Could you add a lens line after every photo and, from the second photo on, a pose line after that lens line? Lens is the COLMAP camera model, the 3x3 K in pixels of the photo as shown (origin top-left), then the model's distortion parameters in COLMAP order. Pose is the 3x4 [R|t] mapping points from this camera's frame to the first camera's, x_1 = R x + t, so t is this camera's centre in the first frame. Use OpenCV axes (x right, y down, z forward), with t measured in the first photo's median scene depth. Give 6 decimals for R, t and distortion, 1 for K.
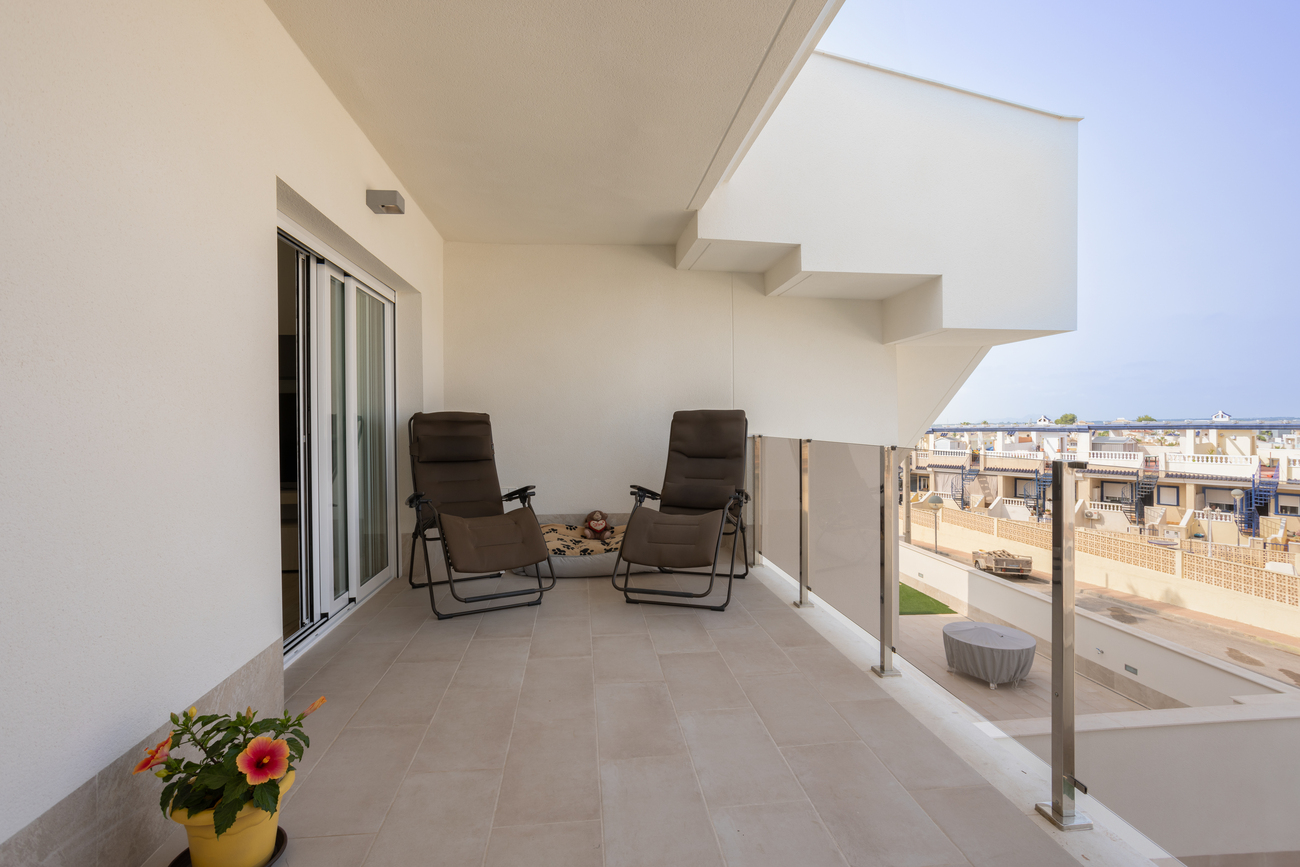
lens RADIAL K [[658.5, 0, 649.1], [0, 658.5, 419.3], [0, 0, 1]] dist [-0.011307, 0.001193]
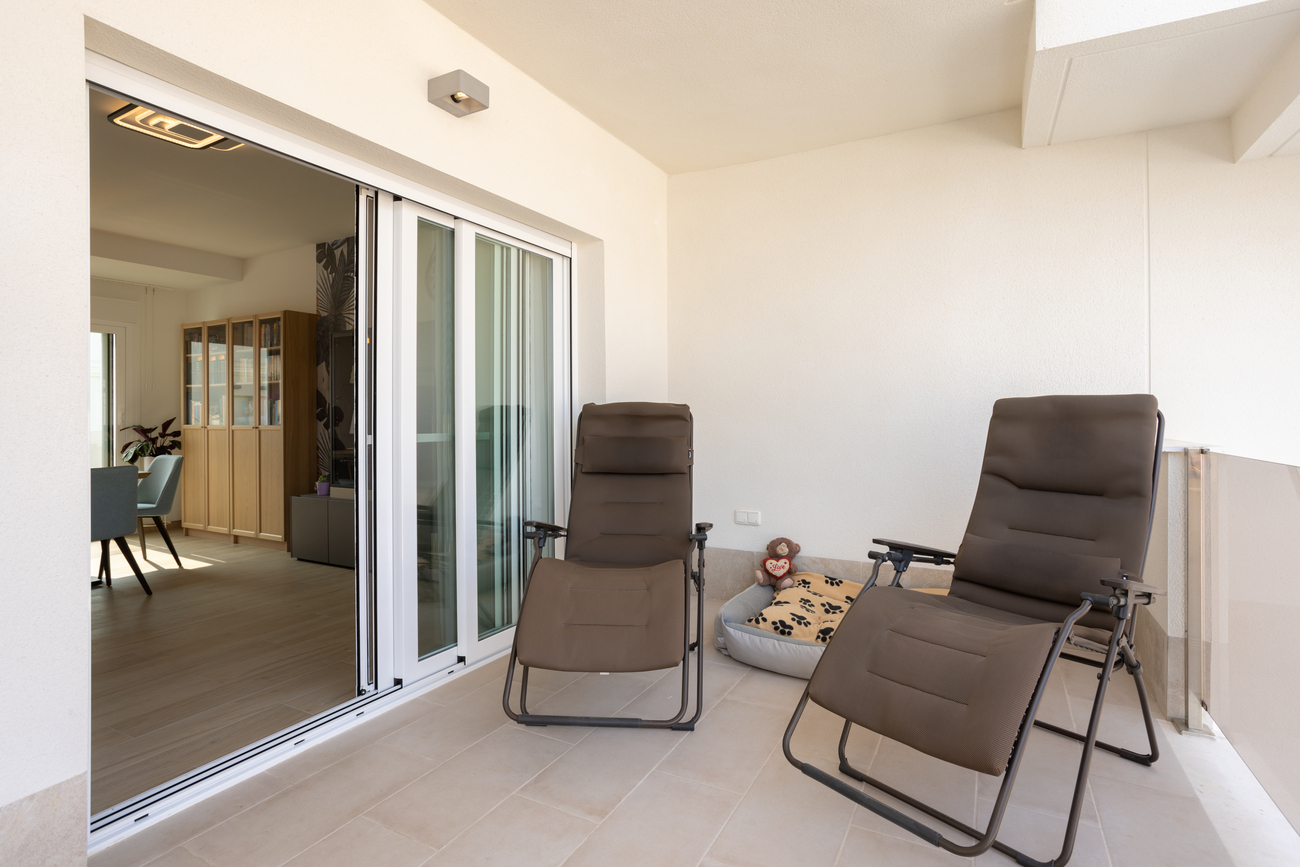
lens RADIAL K [[658.5, 0, 649.1], [0, 658.5, 419.3], [0, 0, 1]] dist [-0.011307, 0.001193]
pose [[0.828248, 0.006769, -0.560320, 0.109265], [-0.003578, 0.999971, 0.006791, 0.001855], [0.560350, -0.003620, 0.828248, 0.431688]]
